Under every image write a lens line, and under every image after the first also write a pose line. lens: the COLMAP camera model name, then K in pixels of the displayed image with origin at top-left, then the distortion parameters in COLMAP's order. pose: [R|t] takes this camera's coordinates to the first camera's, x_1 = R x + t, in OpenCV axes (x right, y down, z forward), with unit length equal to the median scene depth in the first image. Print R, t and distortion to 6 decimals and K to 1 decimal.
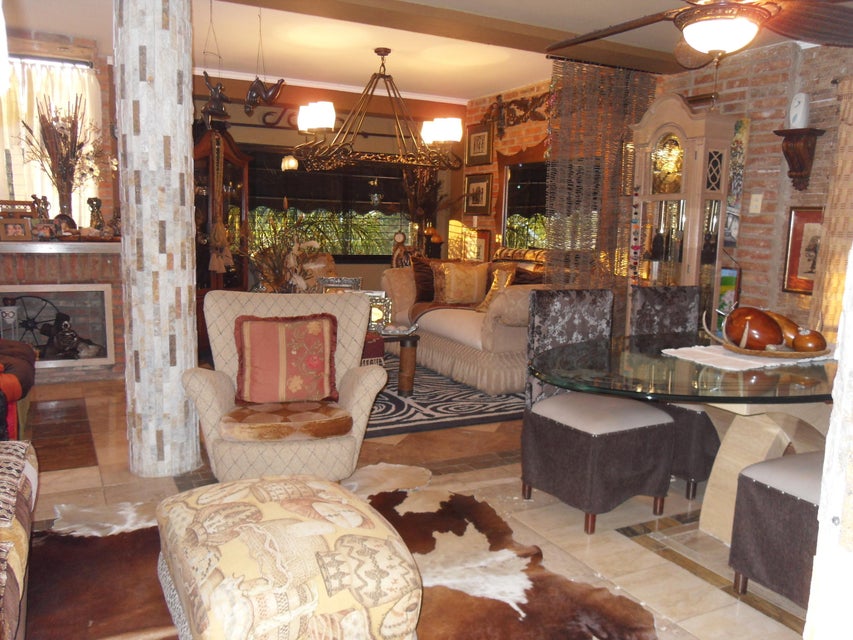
lens RADIAL K [[704.9, 0, 419.0], [0, 704.9, 320.4], [0, 0, 1]] dist [-0.002798, -0.017925]
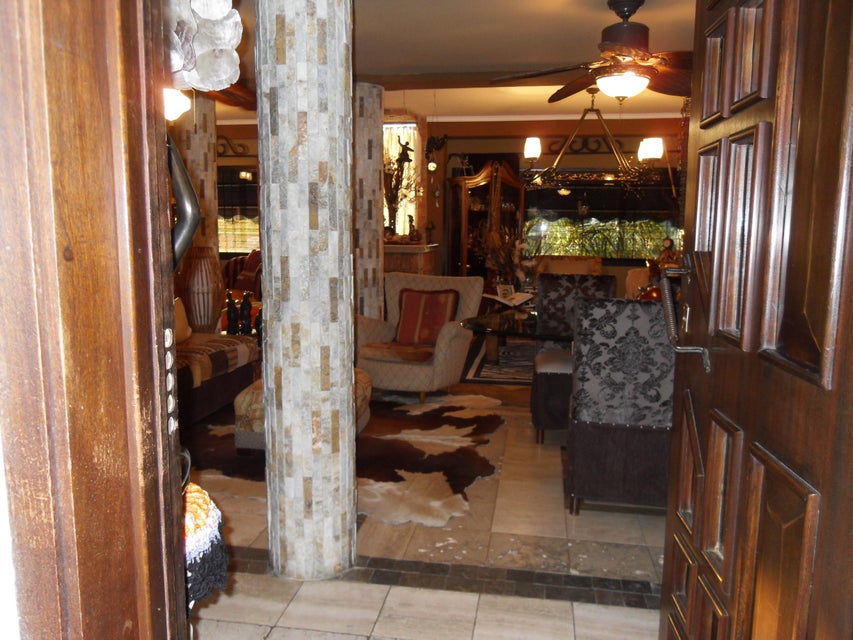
lens RADIAL K [[704.9, 0, 422.6], [0, 704.9, 318.4], [0, 0, 1]] dist [-0.002798, -0.017925]
pose [[0.797987, 0.060166, -0.599664, 0.791118], [-0.071862, 0.997405, 0.004443, 0.054962], [0.598375, 0.039548, 0.800240, -0.253933]]
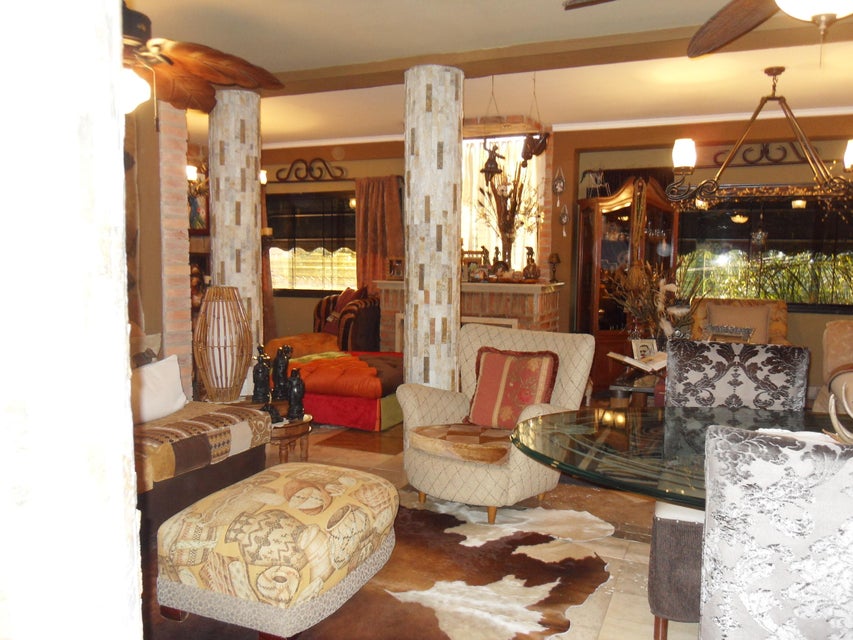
lens RADIAL K [[704.9, 0, 421.7], [0, 704.9, 322.0], [0, 0, 1]] dist [-0.002798, -0.017925]
pose [[0.636540, 0.050152, -0.769611, 0.597053], [-0.099156, 0.994924, -0.017177, -0.018657], [0.764843, 0.087245, 0.638282, 0.216517]]
